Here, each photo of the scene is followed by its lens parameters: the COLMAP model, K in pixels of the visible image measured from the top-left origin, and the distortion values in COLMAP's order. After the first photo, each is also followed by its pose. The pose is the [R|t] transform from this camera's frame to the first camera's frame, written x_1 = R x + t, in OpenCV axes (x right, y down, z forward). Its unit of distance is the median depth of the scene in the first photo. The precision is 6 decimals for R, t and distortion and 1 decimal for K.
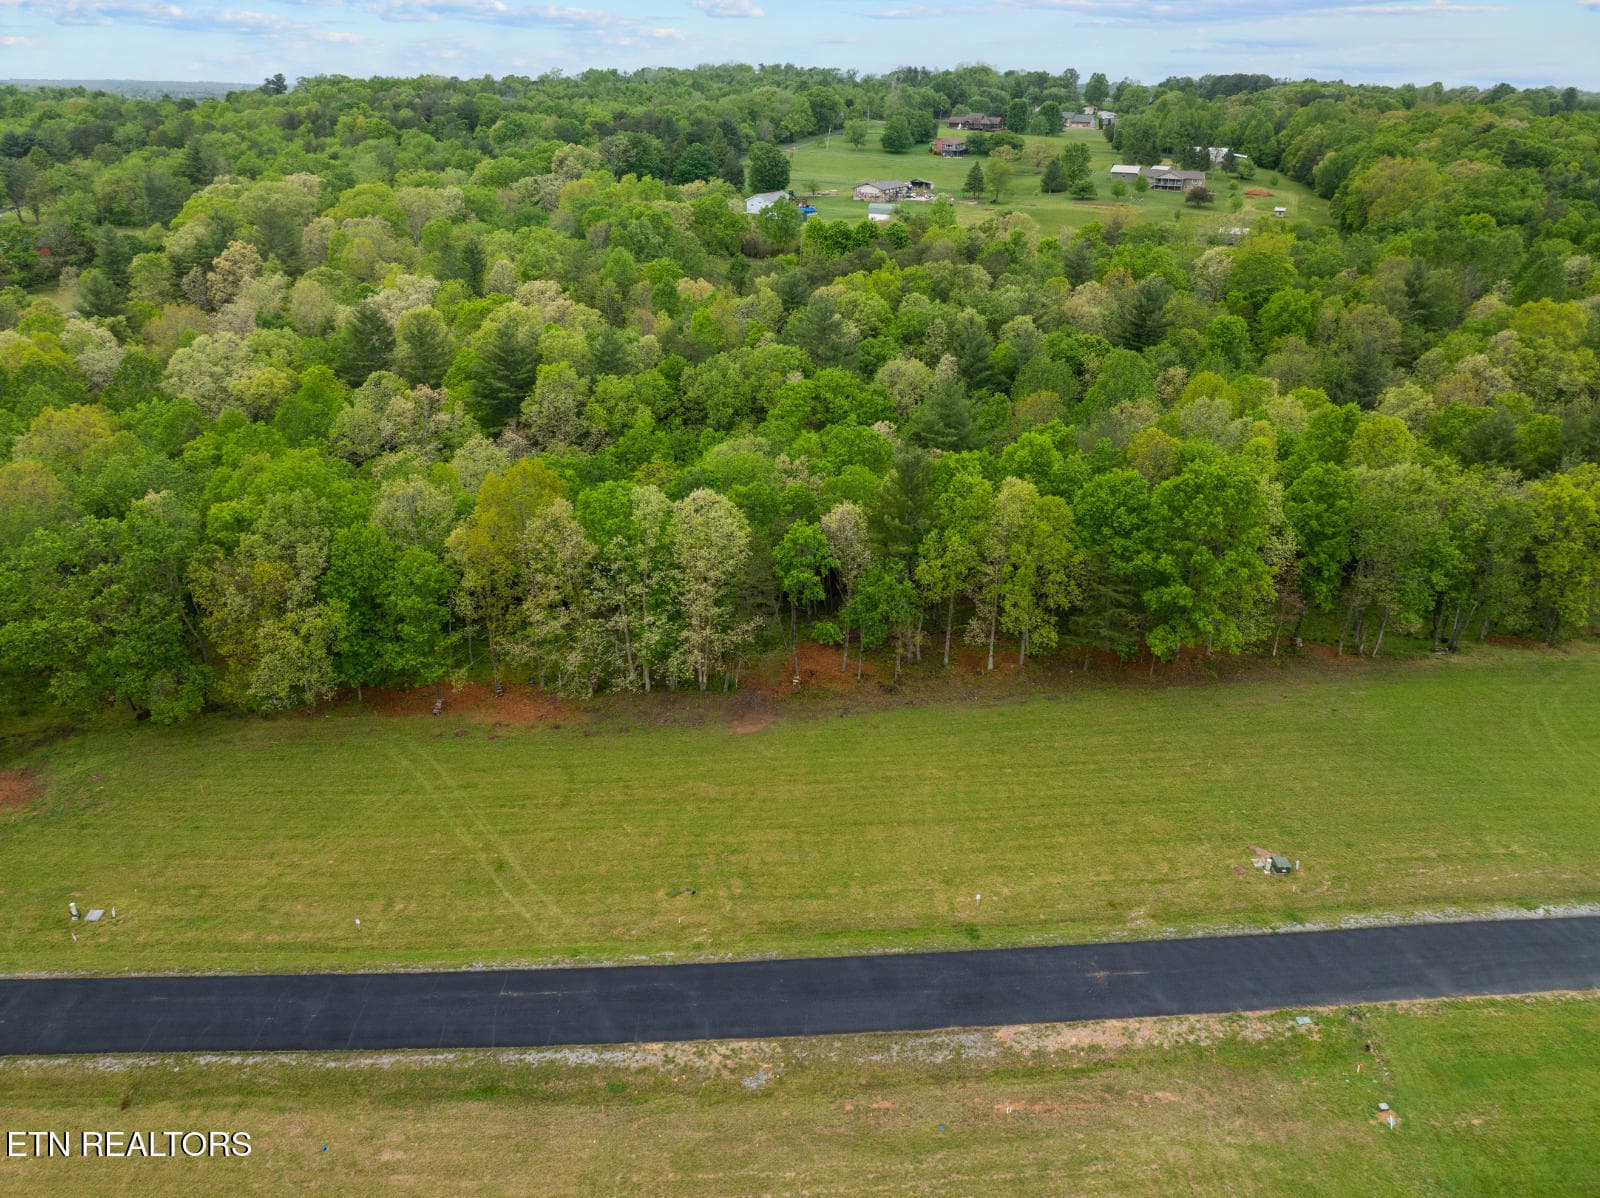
lens RADIAL K [[1124.9, 0, 800.0], [0, 1124.9, 599.0], [0, 0, 1]] dist [-0.036691, -0.005607]
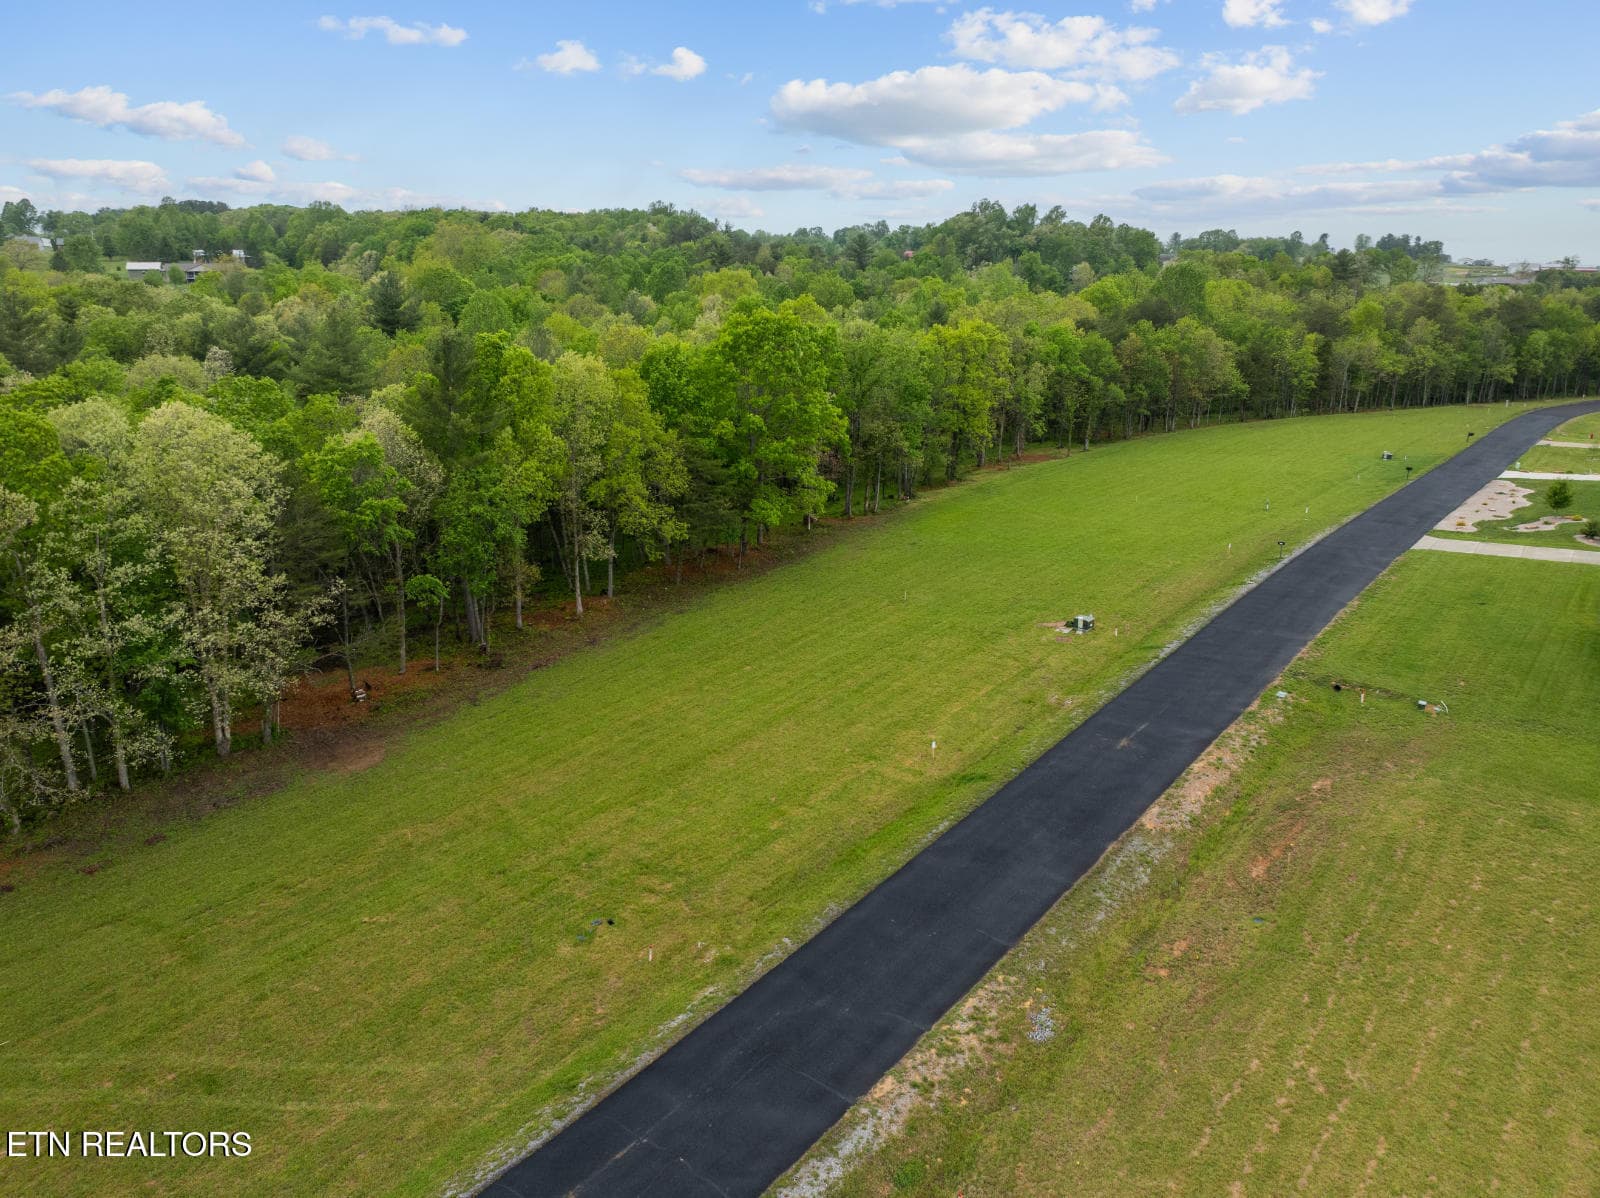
lens RADIAL K [[1124.9, 0, 800.0], [0, 1124.9, 599.0], [0, 0, 1]] dist [-0.036691, -0.005607]
pose [[0.645789, -0.227284, 0.728902, -0.219907], [0.318787, 0.947736, 0.013082, 0.067432], [-0.693781, 0.223916, 0.684493, 0.263825]]
